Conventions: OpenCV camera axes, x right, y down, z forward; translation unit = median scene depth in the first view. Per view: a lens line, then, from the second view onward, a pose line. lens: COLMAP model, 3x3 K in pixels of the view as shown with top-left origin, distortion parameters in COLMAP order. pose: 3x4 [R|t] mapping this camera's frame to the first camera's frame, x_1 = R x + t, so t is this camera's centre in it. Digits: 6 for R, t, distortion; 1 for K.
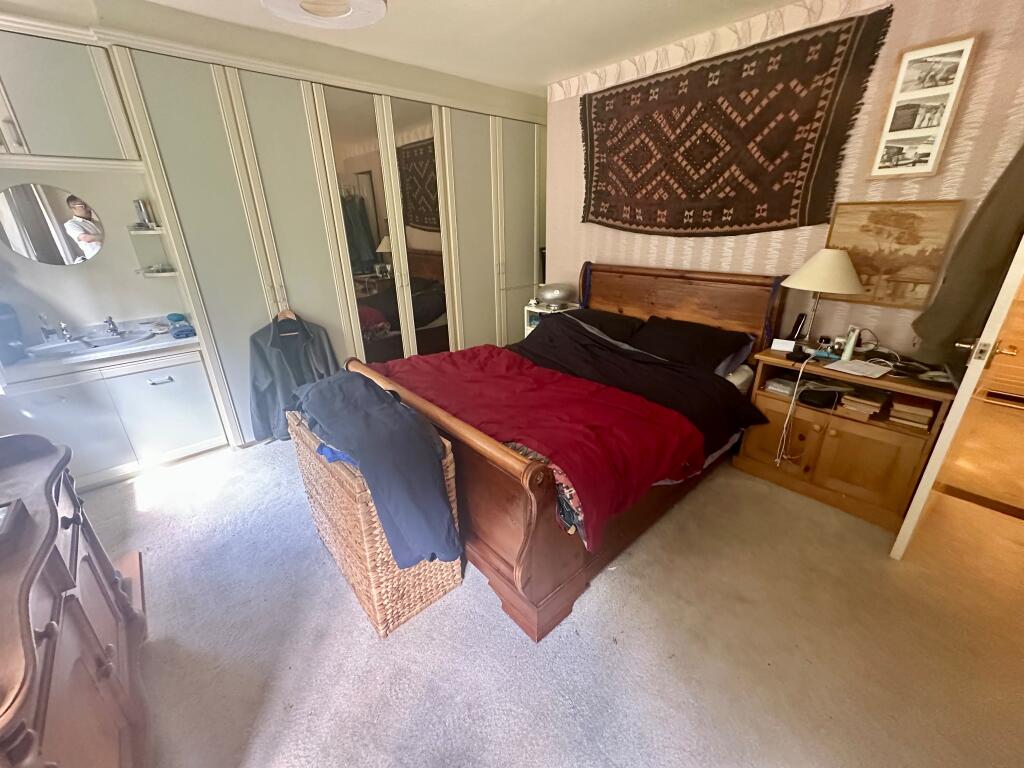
lens RADIAL K [[409.5, 0, 513.2], [0, 409.5, 372.6], [0, 0, 1]] dist [0.000703, -0.000089]
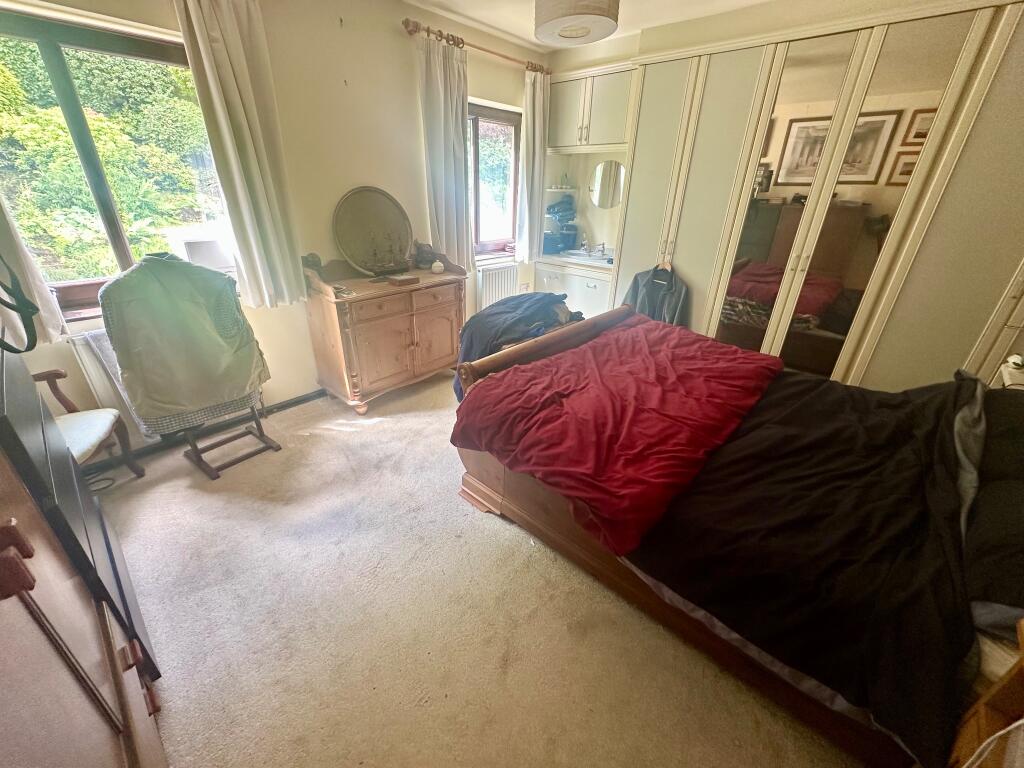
lens RADIAL K [[409.5, 0, 513.2], [0, 409.5, 372.6], [0, 0, 1]] dist [0.000703, -0.000089]
pose [[0.095938, 0.439738, -0.892987, 0.581057], [-0.393628, 0.840758, 0.371729, -0.139107], [0.914250, 0.315841, 0.253754, 0.346637]]
